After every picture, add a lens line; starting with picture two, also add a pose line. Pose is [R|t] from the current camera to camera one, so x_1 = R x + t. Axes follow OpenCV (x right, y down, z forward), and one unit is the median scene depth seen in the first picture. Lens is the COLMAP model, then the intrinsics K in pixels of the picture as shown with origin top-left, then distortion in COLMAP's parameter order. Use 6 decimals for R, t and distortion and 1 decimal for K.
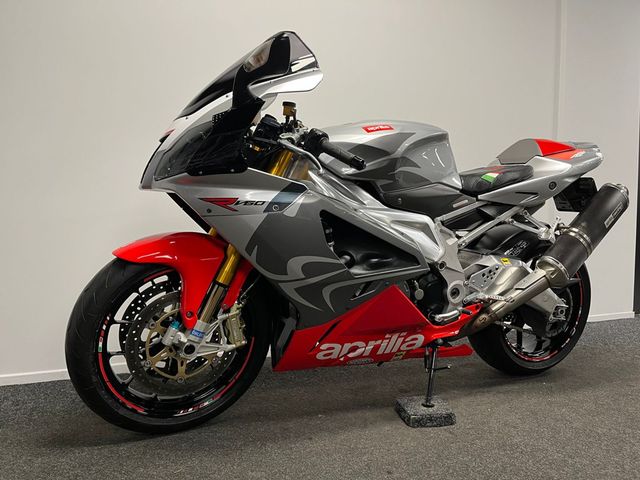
lens RADIAL K [[484.7, 0, 320.5], [0, 484.7, 240.9], [0, 0, 1]] dist [0.051268, -0.061538]
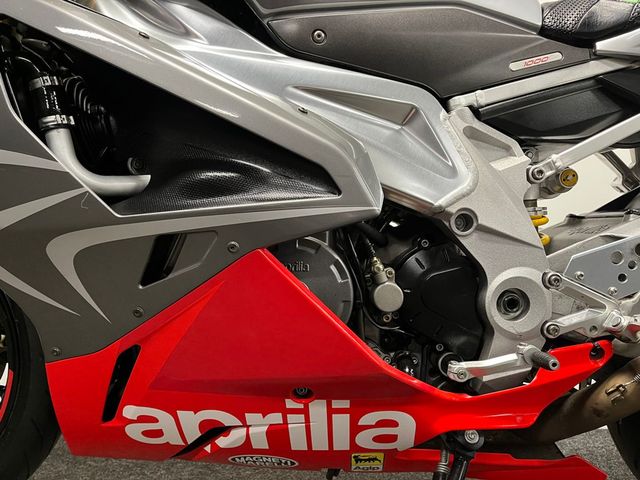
lens RADIAL K [[484.7, 0, 318.1], [0, 484.7, 242.3], [0, 0, 1]] dist [0.051268, -0.061538]
pose [[0.918717, -0.005226, -0.394883, 0.303450], [-0.035388, 0.994800, -0.095498, 0.107991], [0.393329, 0.101709, 0.913755, 0.657873]]
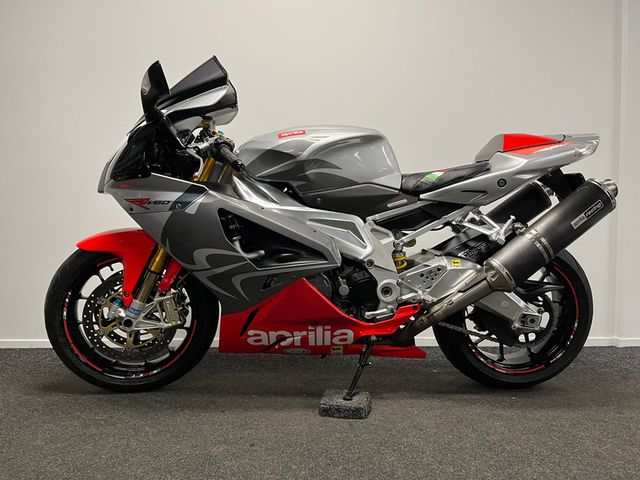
lens RADIAL K [[484.7, 0, 319.9], [0, 484.7, 238.2], [0, 0, 1]] dist [0.051268, -0.061538]
pose [[0.940838, 0.011839, -0.338651, 0.514893], [-0.020561, 0.999543, -0.022178, 0.022943], [0.338234, 0.027829, 0.940651, 0.003644]]
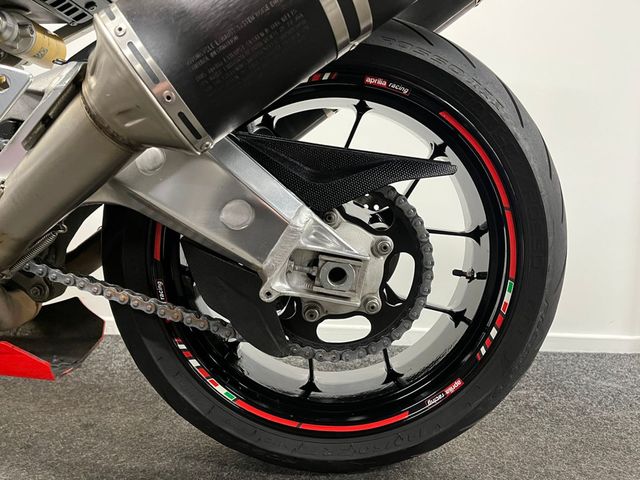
lens RADIAL K [[484.7, 0, 325.4], [0, 484.7, 240.0], [0, 0, 1]] dist [0.051268, -0.061538]
pose [[0.915225, 0.048169, -0.400054, 0.716441], [-0.046708, 0.998819, 0.013407, 0.146762], [0.400227, 0.006415, 0.916393, 0.899953]]
